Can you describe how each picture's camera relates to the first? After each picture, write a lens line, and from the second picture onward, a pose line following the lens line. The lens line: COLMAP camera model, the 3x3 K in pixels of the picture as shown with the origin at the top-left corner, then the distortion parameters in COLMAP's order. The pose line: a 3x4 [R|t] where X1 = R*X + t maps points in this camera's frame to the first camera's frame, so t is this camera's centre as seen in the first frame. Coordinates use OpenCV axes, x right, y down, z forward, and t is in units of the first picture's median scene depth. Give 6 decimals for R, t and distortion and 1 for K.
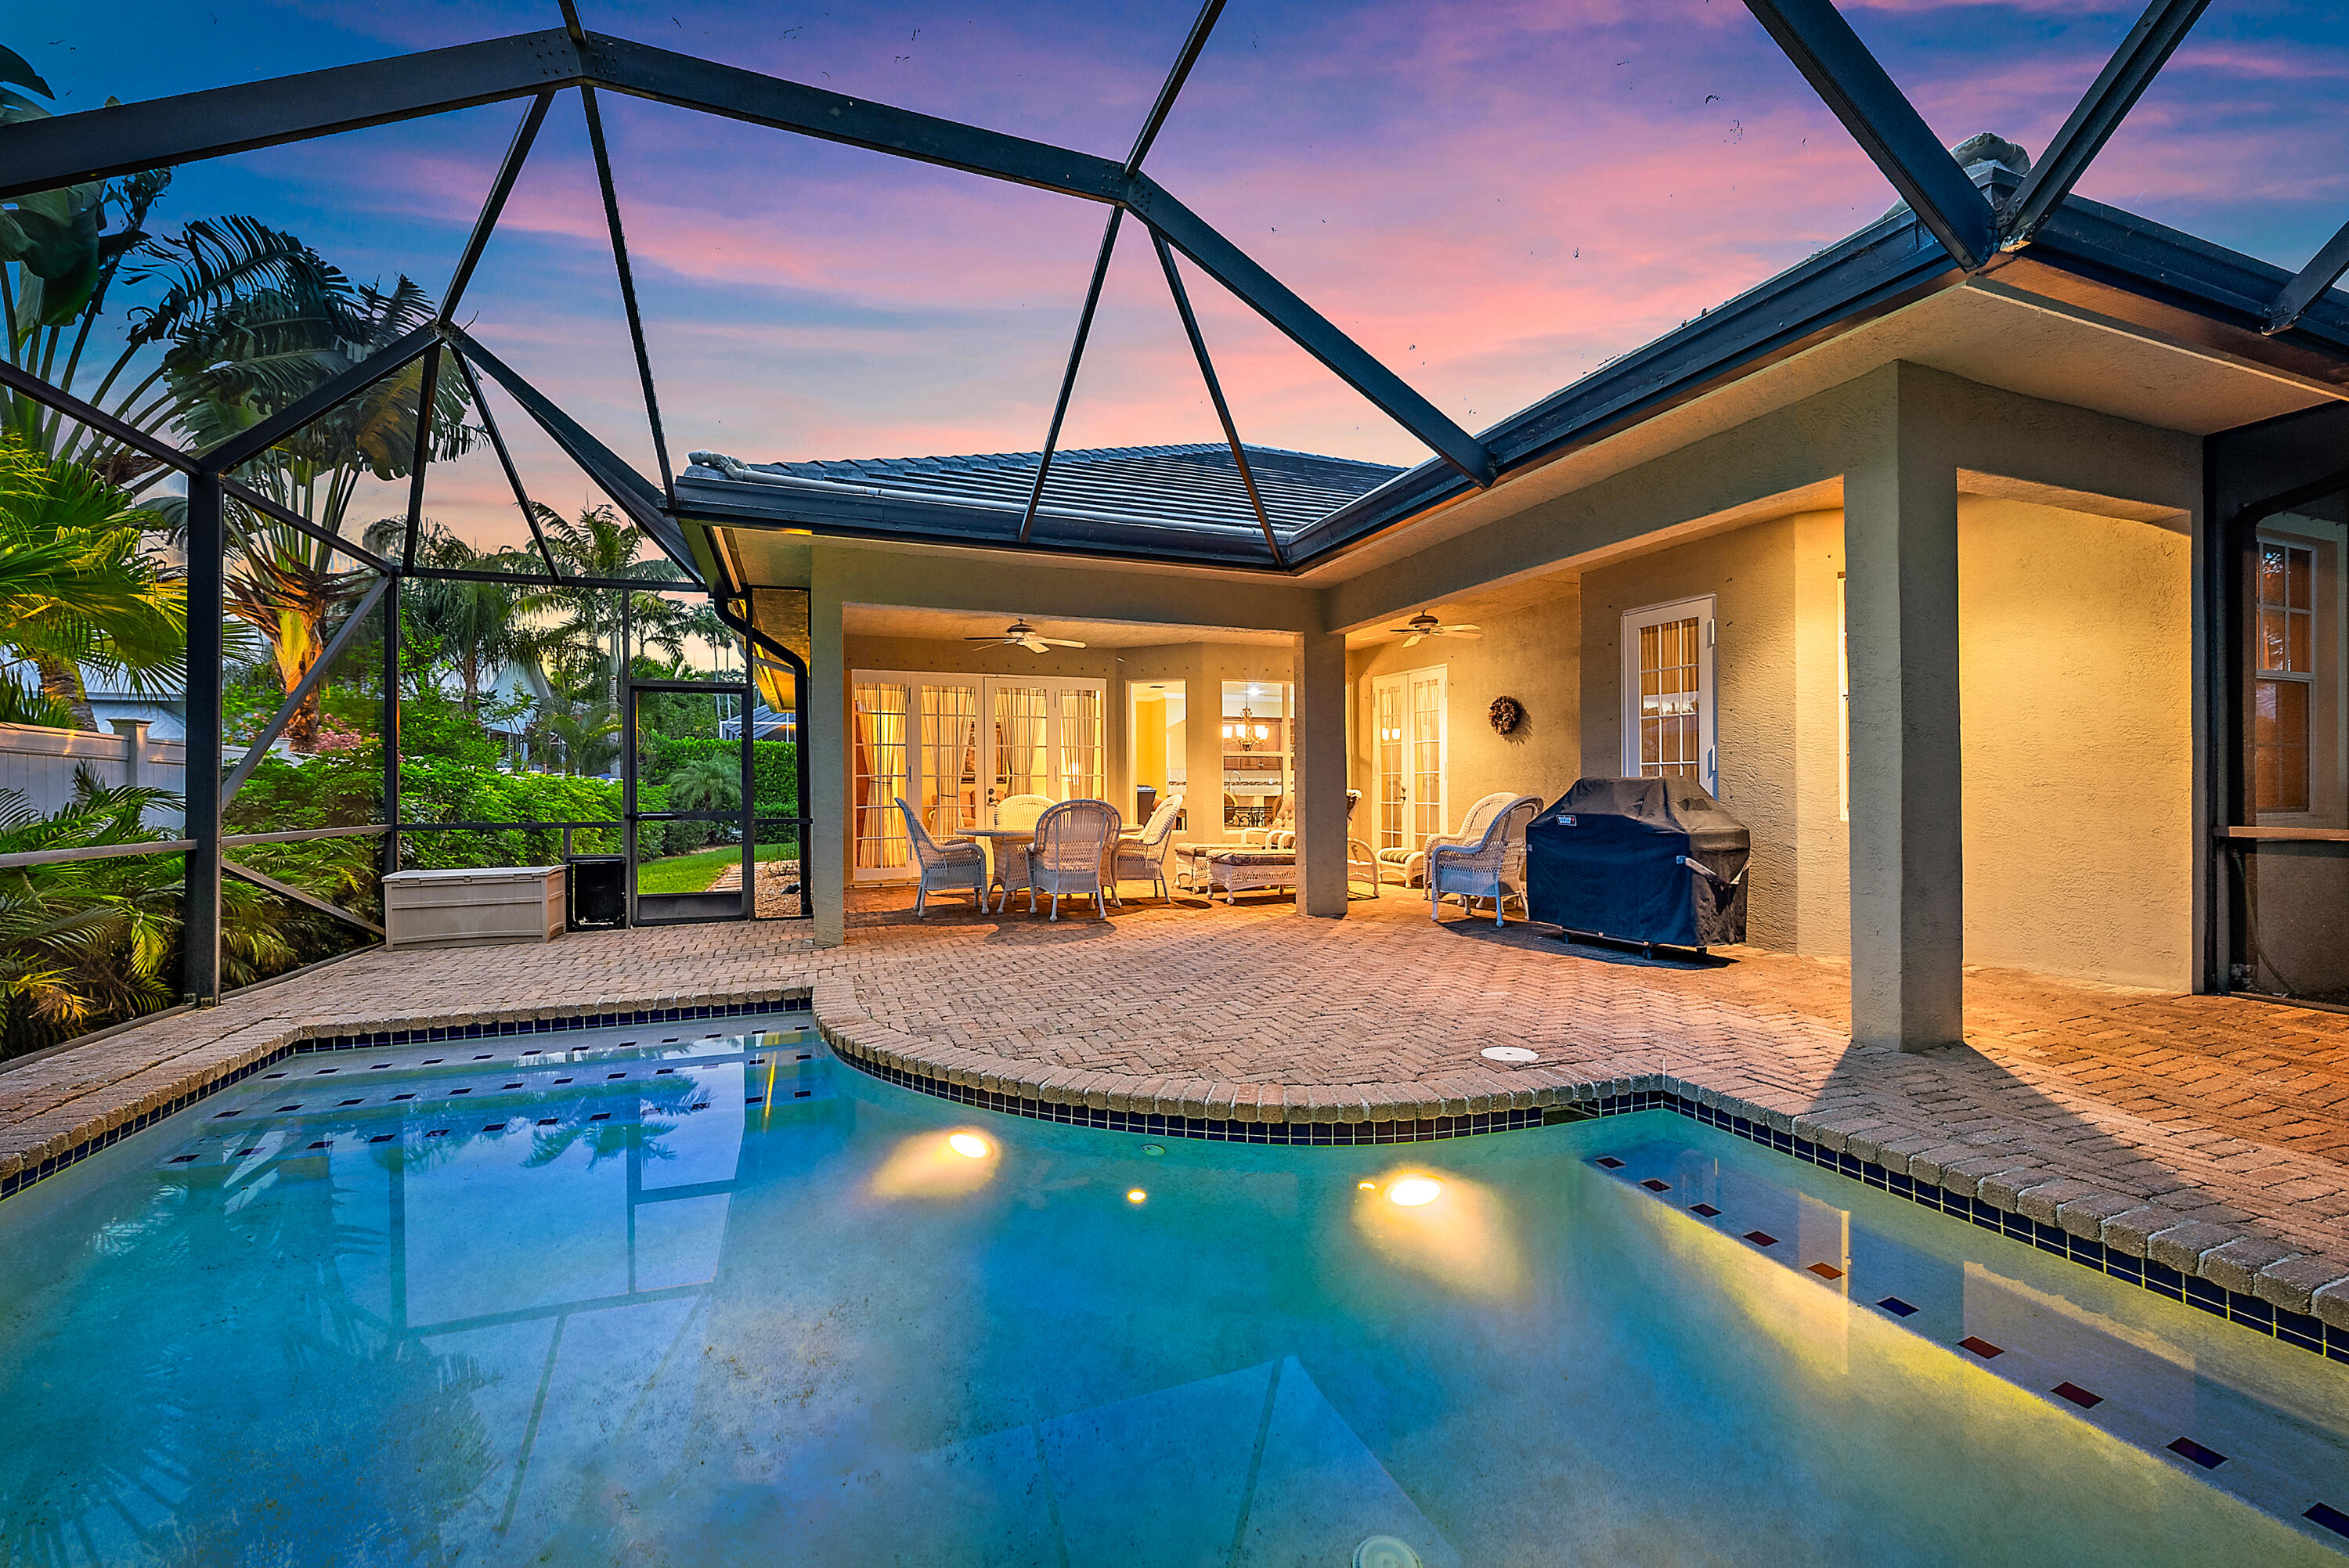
lens RADIAL K [[922.1, 0, 1167.1], [0, 922.1, 793.5], [0, 0, 1]] dist [-0.000305, 0.001265]
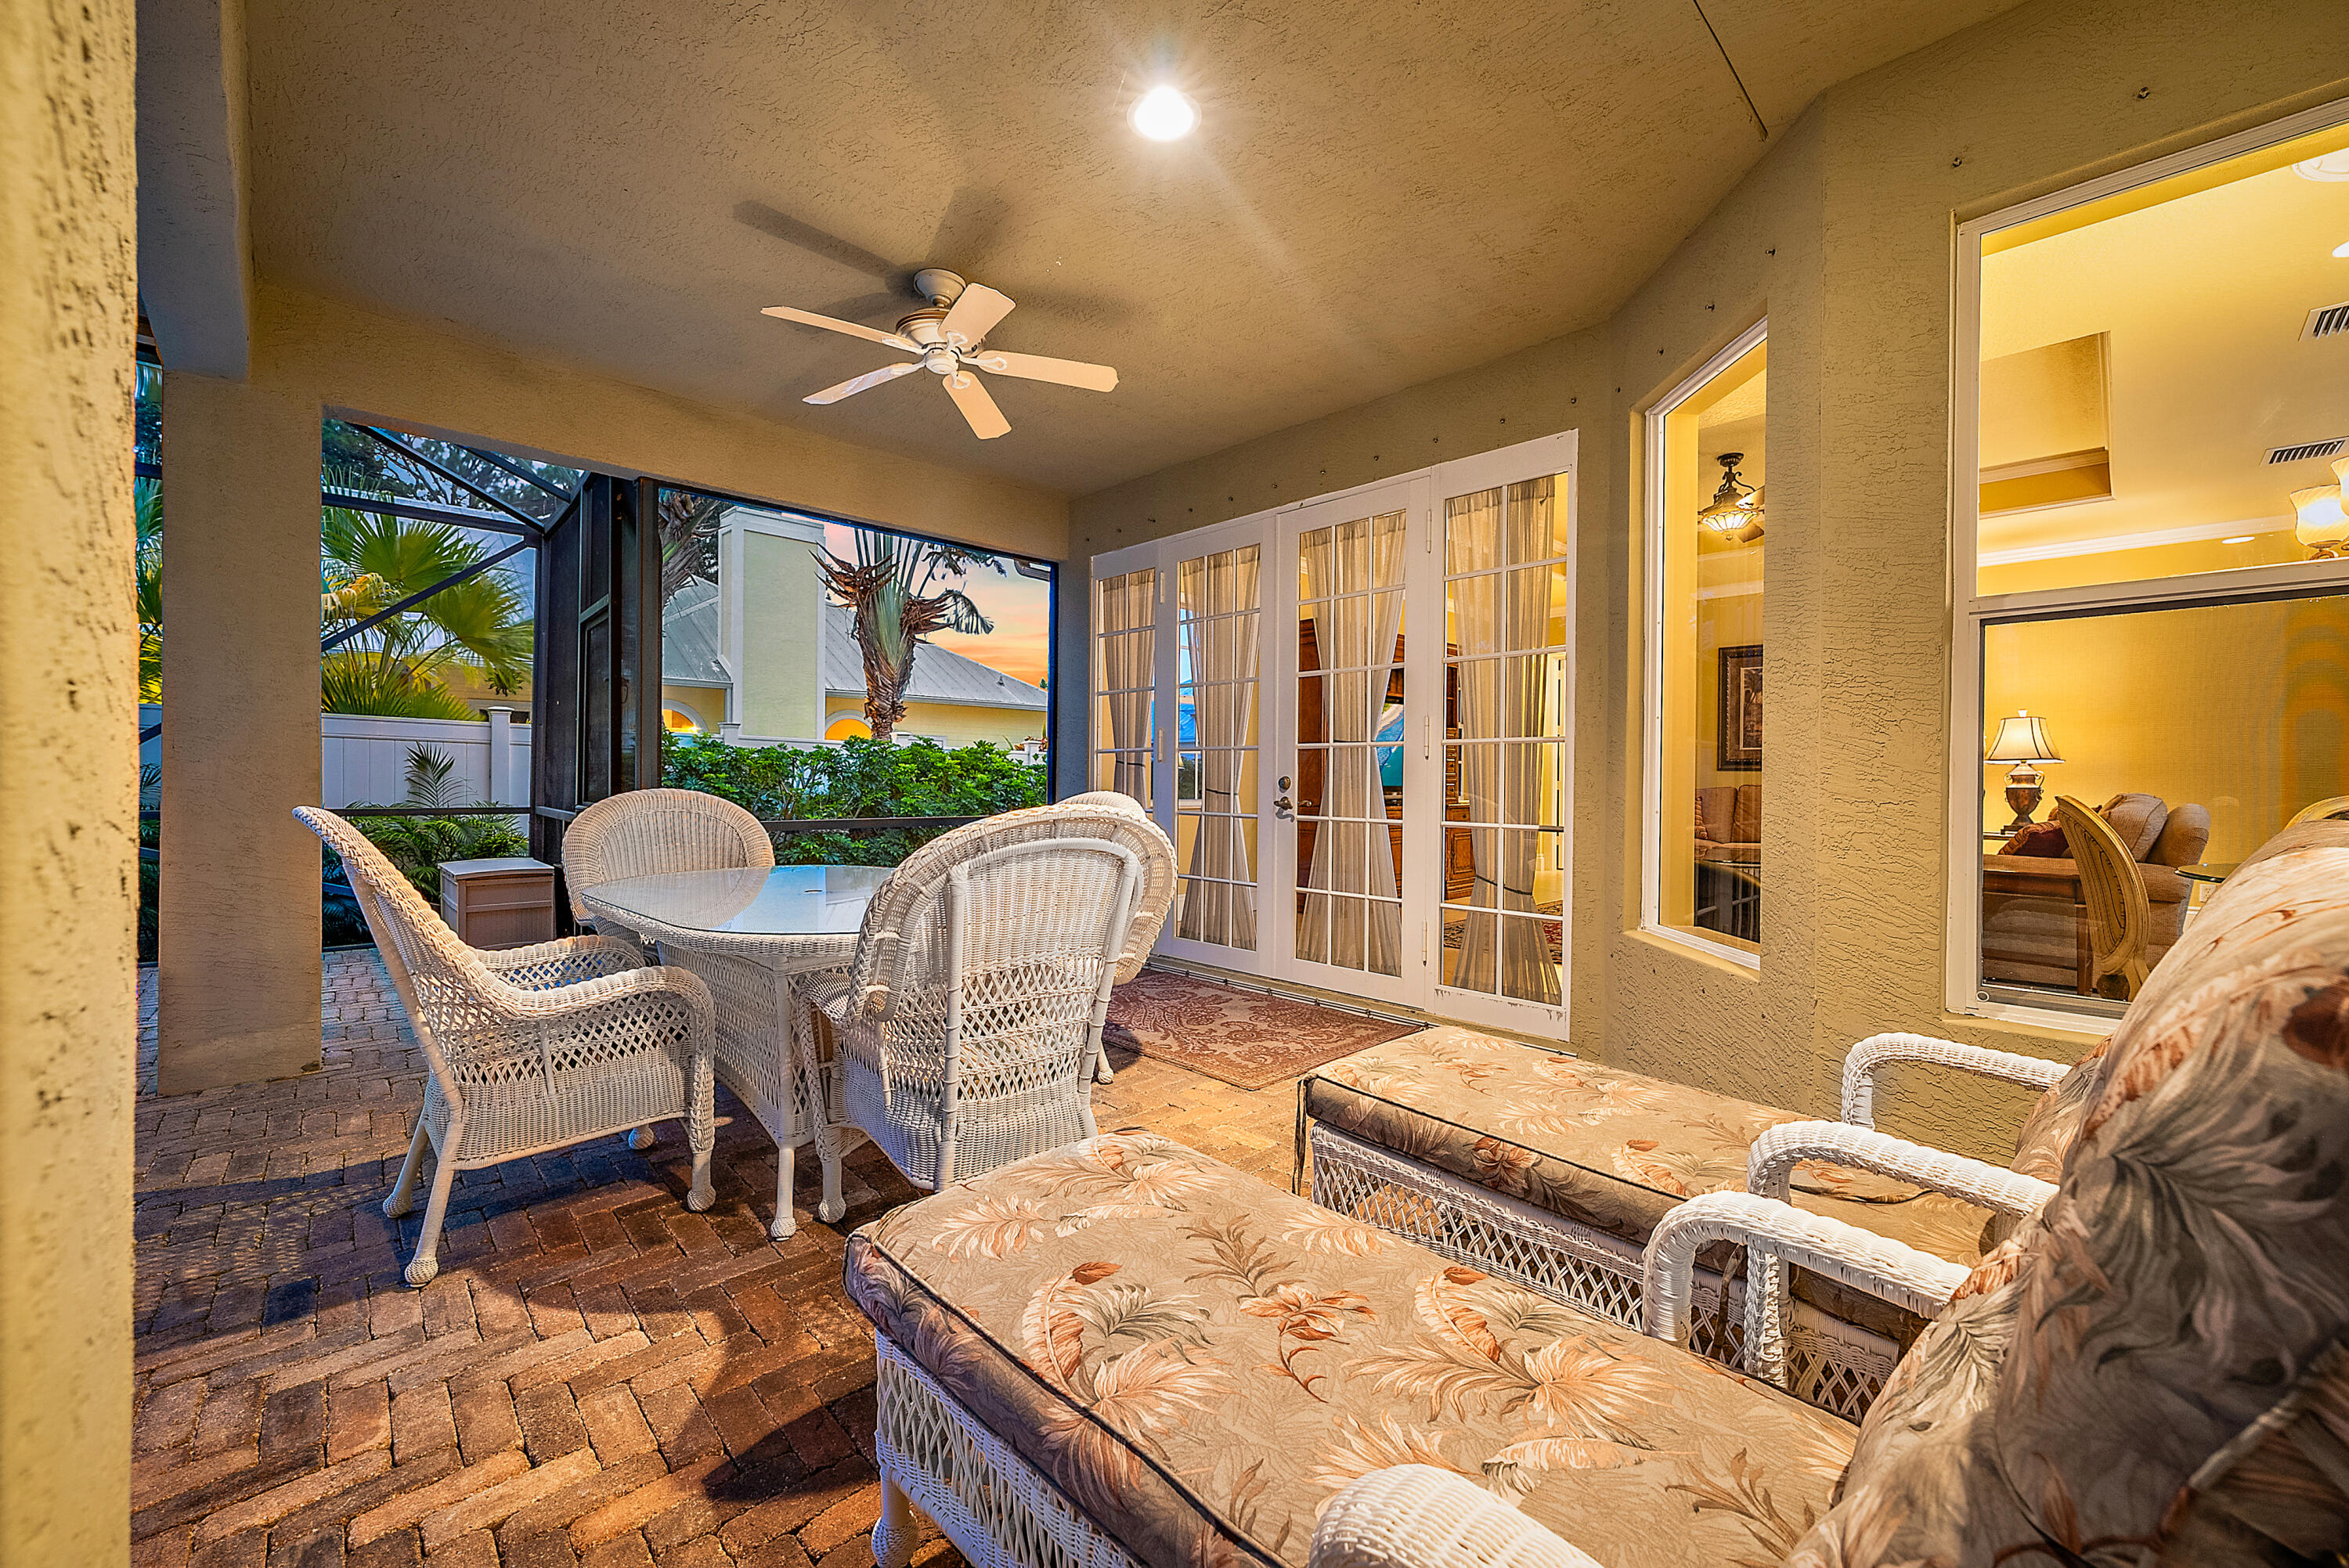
lens RADIAL K [[922.1, 0, 1172.0], [0, 922.1, 781.9], [0, 0, 1]] dist [-0.000305, 0.001265]
pose [[0.382382, 0.011675, -0.923931, 0.233812], [-0.012714, 0.999892, 0.007373, -0.007268], [0.923917, 0.008928, 0.382489, 1.035071]]
